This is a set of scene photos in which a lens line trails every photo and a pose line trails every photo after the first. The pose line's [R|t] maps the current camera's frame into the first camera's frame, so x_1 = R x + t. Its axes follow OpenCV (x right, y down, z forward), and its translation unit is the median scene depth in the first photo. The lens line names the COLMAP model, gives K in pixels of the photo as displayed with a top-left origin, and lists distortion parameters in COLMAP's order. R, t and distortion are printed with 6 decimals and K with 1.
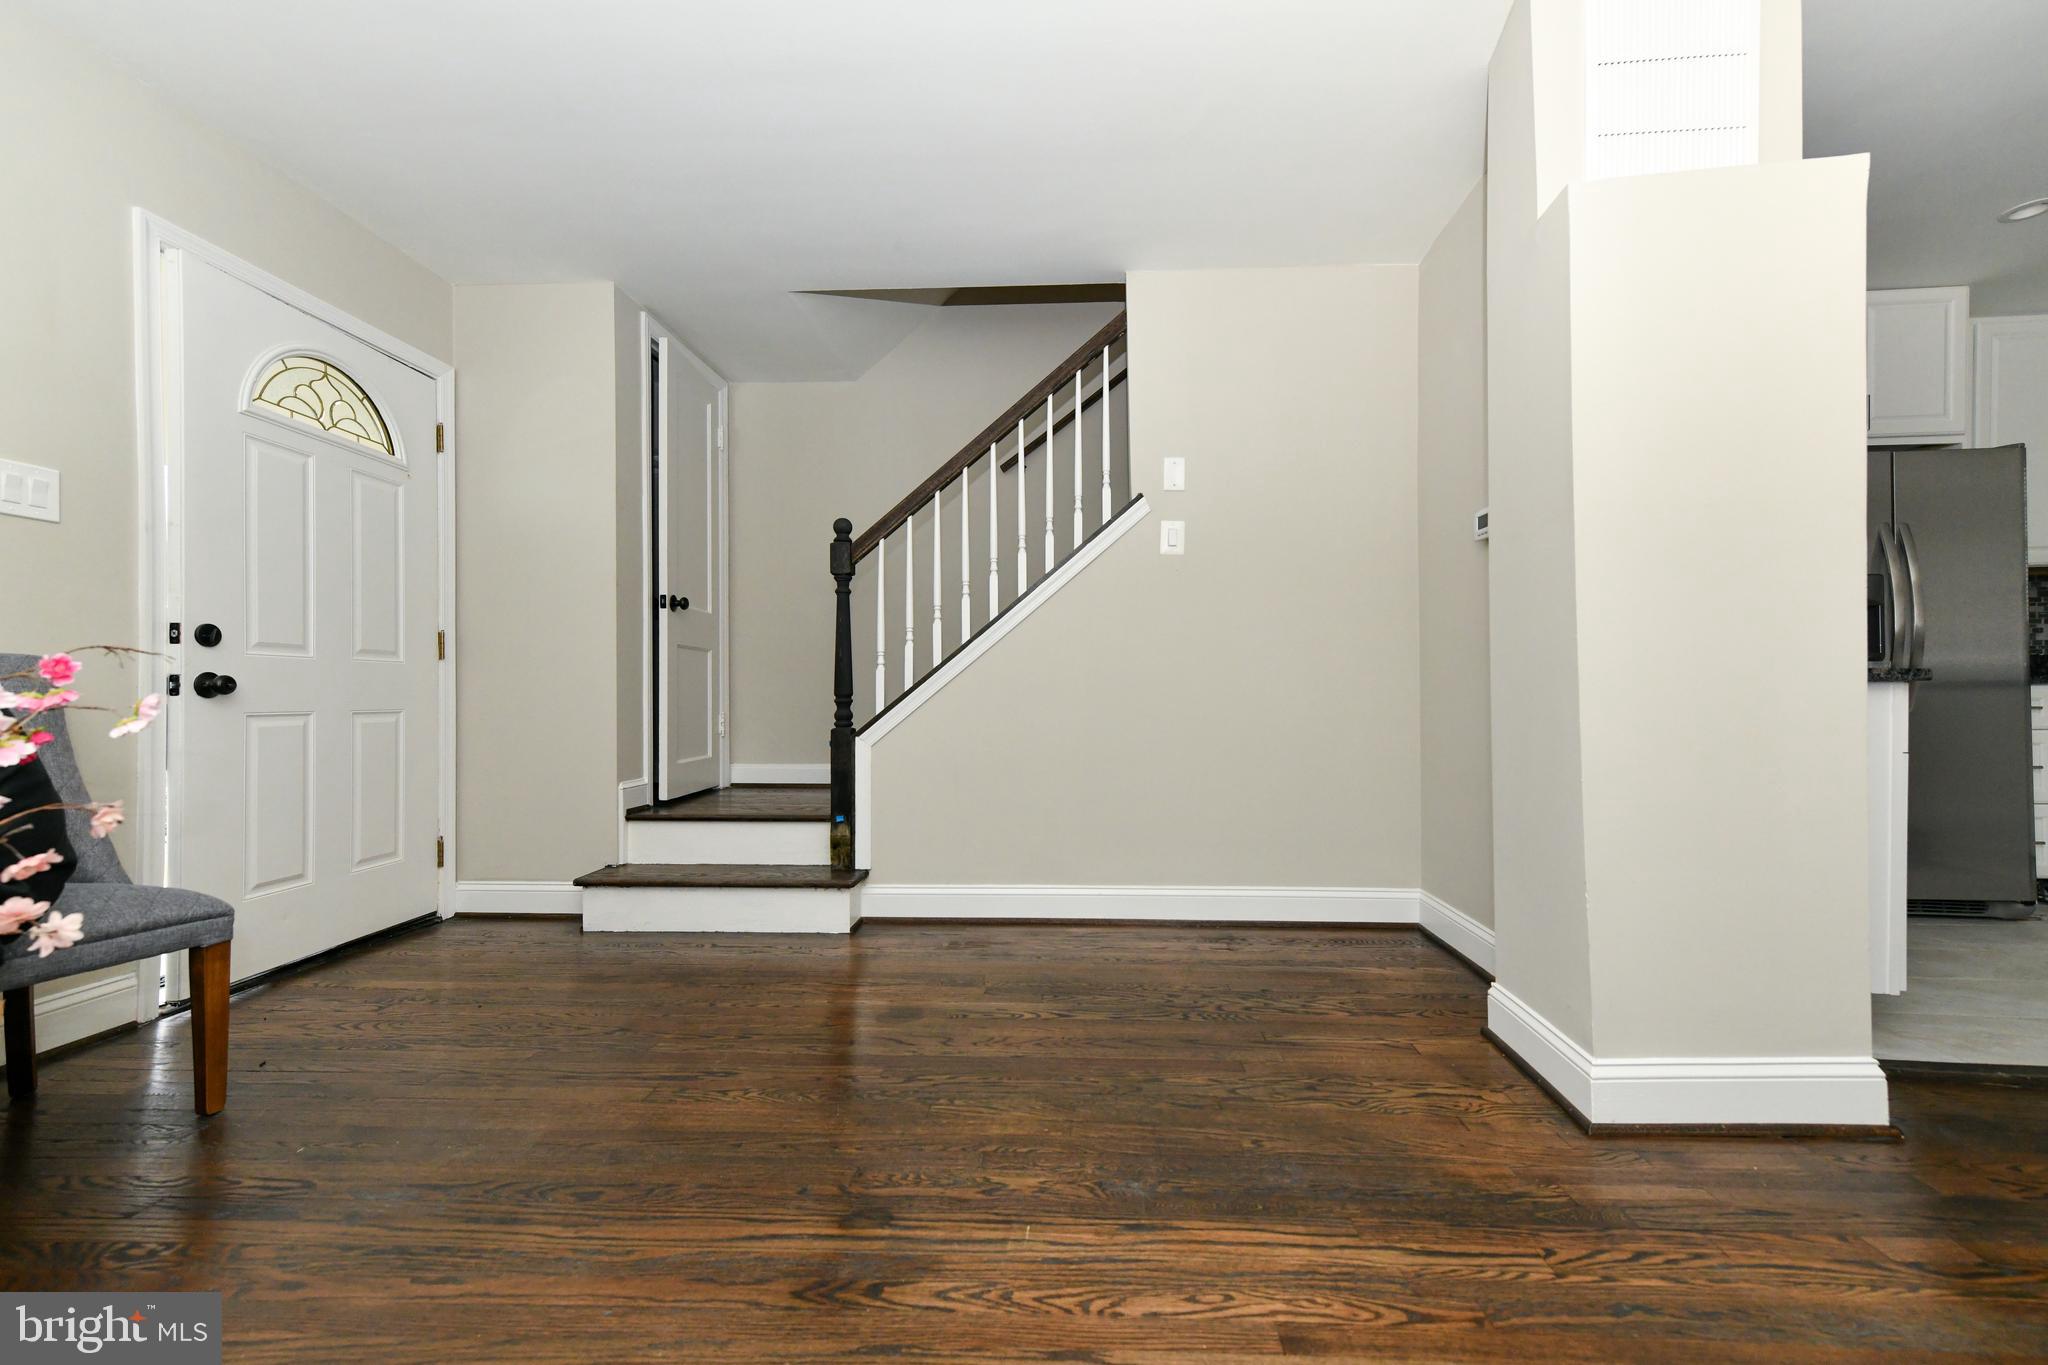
lens RADIAL K [[802.6, 0, 1067.7], [0, 802.6, 695.3], [0, 0, 1]] dist [0.001358, 0.000258]
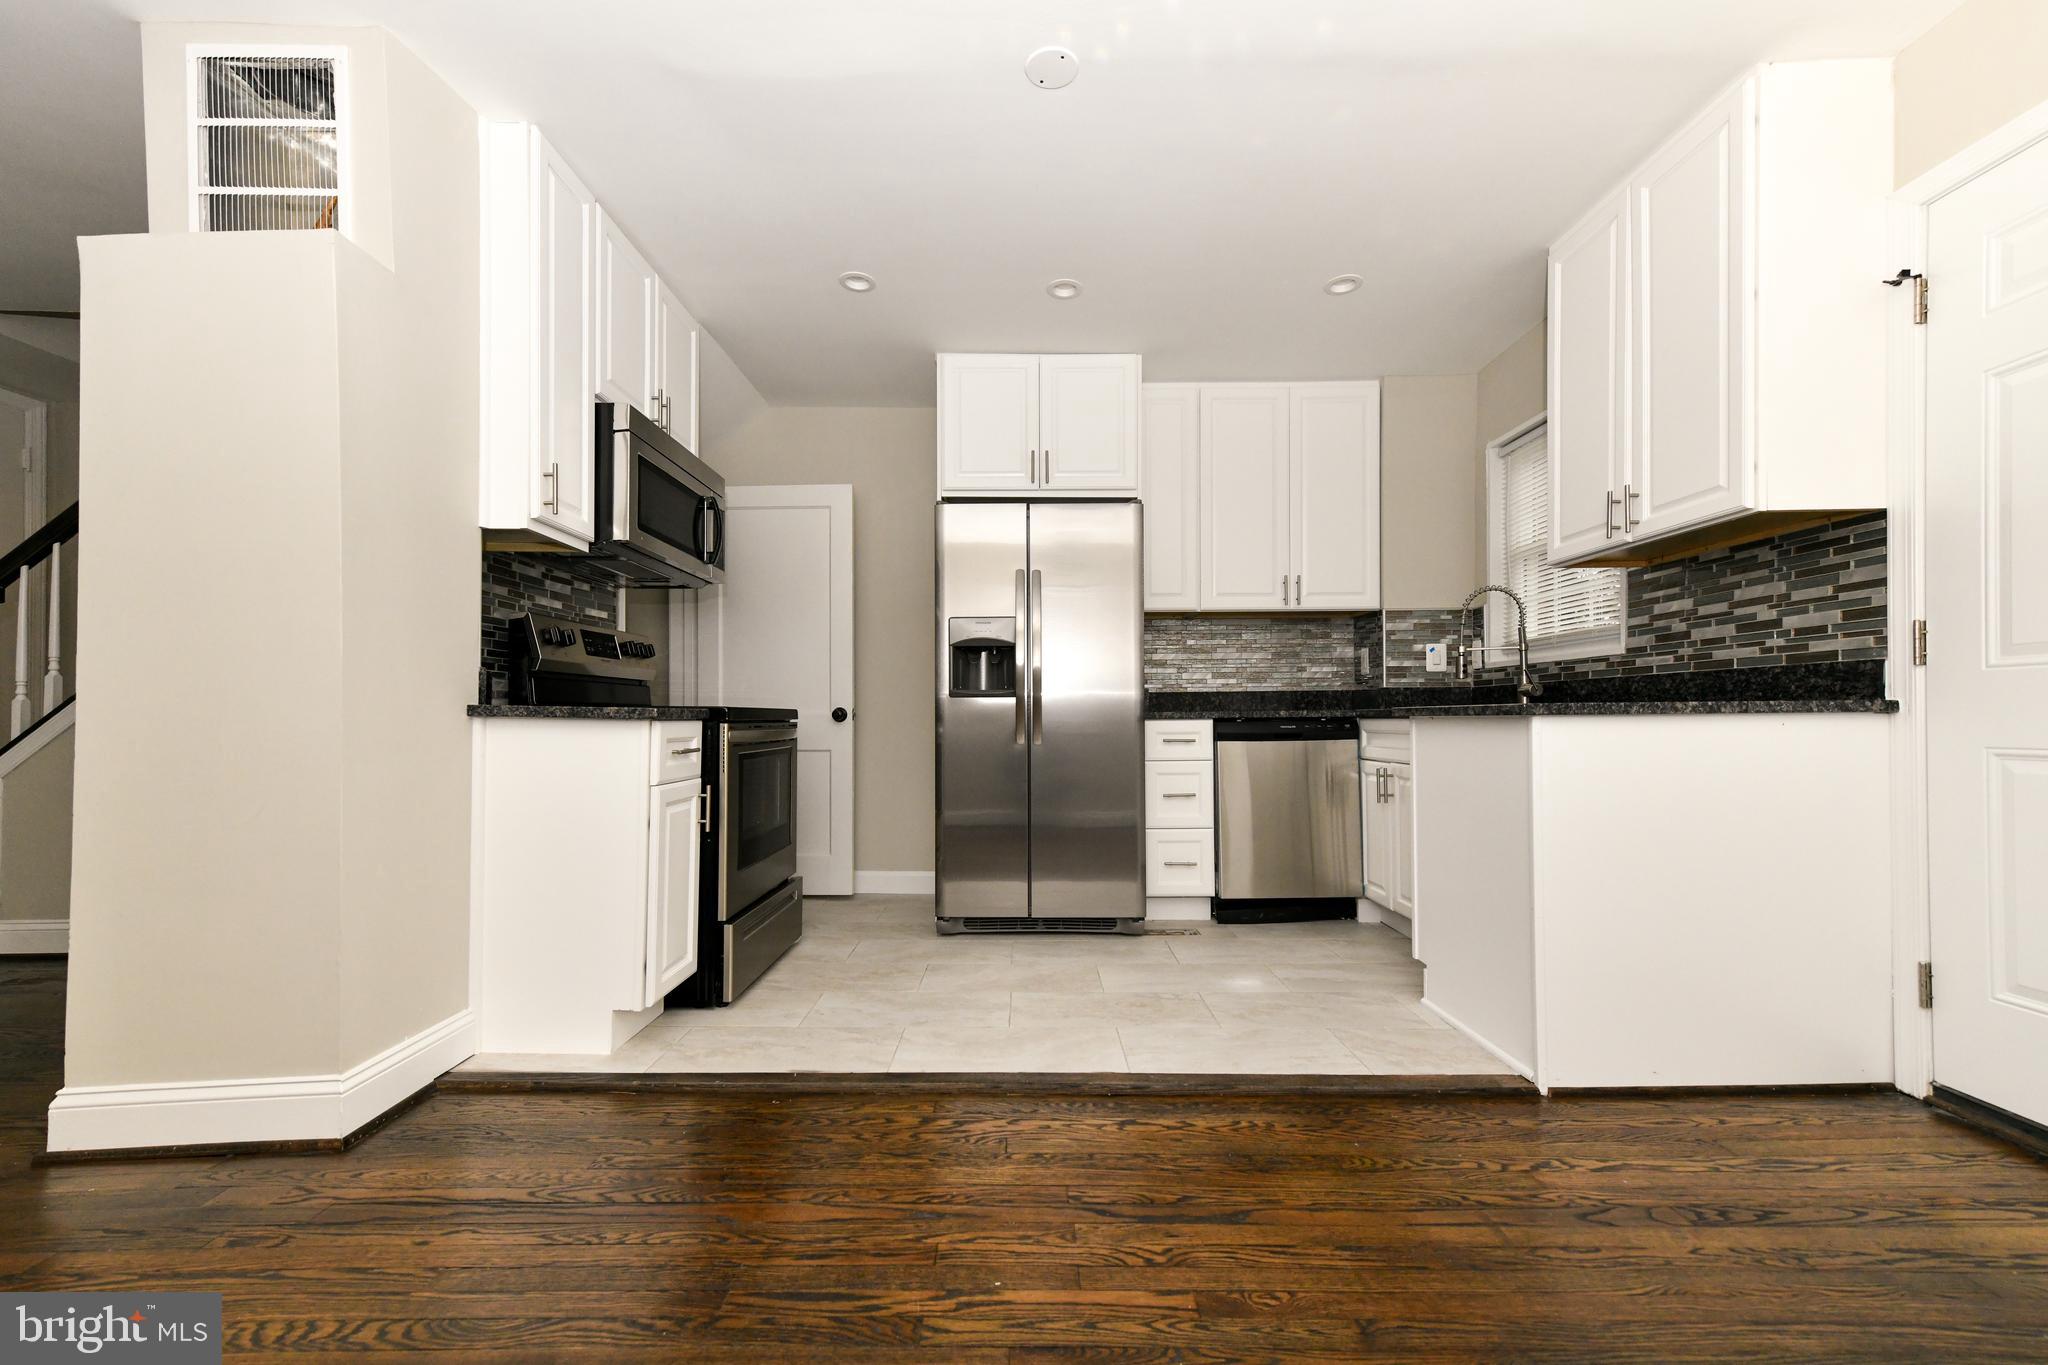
lens RADIAL K [[803.3, 0, 1022.6], [0, 803.3, 716.3], [0, 0, 1]] dist [0.015734, 0.000153]
pose [[0.997147, 0.004270, 0.075360, 1.363773], [-0.004125, 0.999989, -0.002073, -0.023020], [-0.075368, 0.001756, 0.997154, -0.114839]]
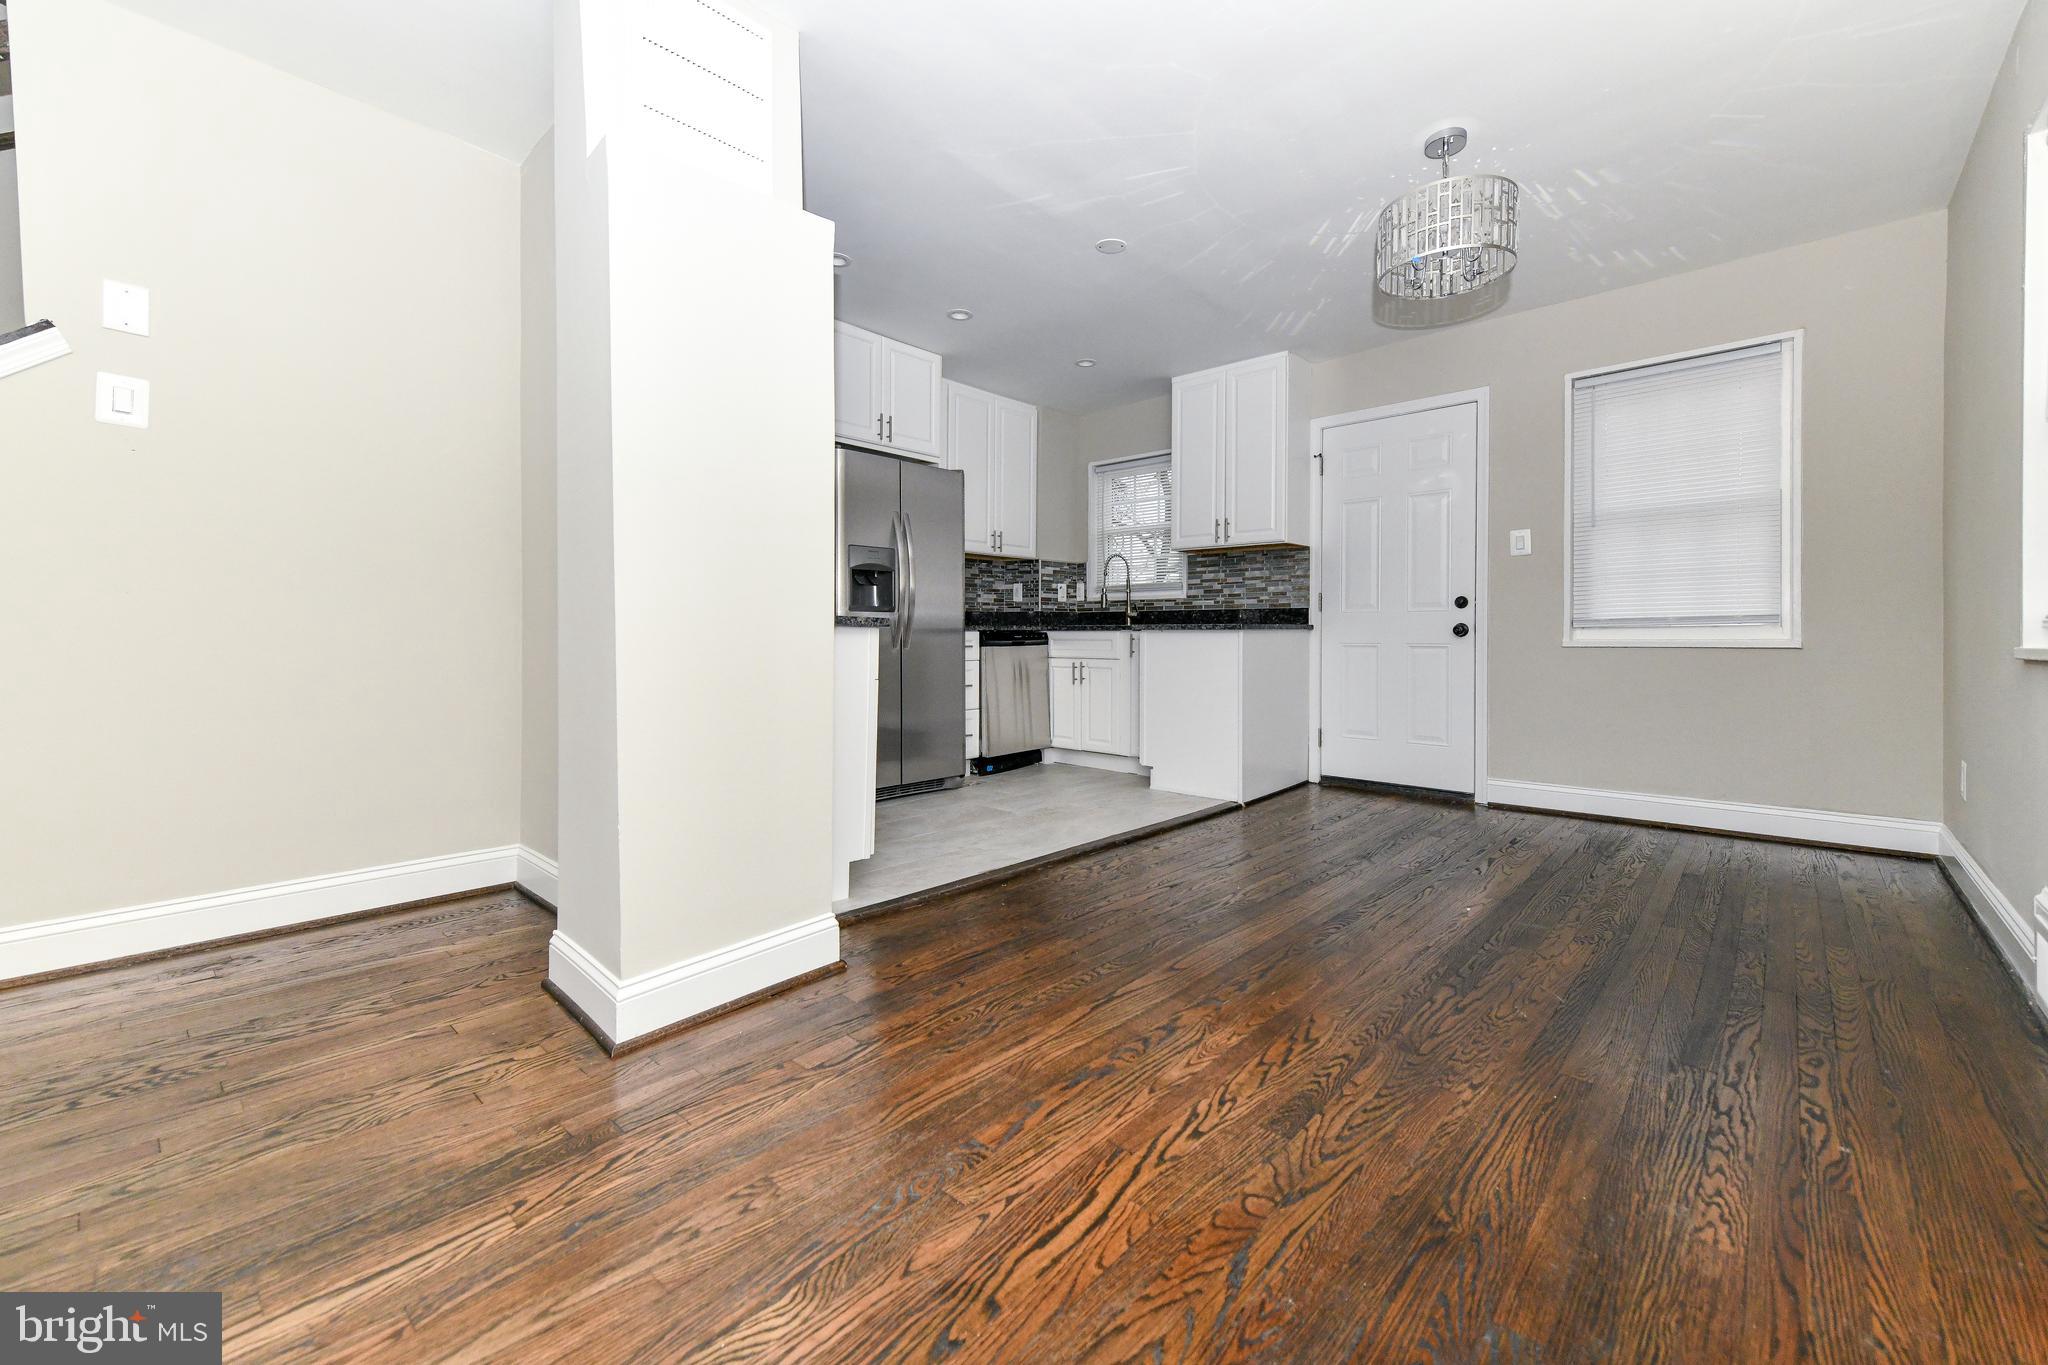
lens RADIAL K [[803.1, 0, 1026.3], [0, 803.1, 643.9], [0, 0, 1]] dist [-0.000392, 0.000064]
pose [[0.627289, 0.000468, 0.778786, 0.135002], [-0.008974, 0.999938, 0.006627, -0.000380], [-0.778735, -0.011146, 0.627254, -0.051065]]
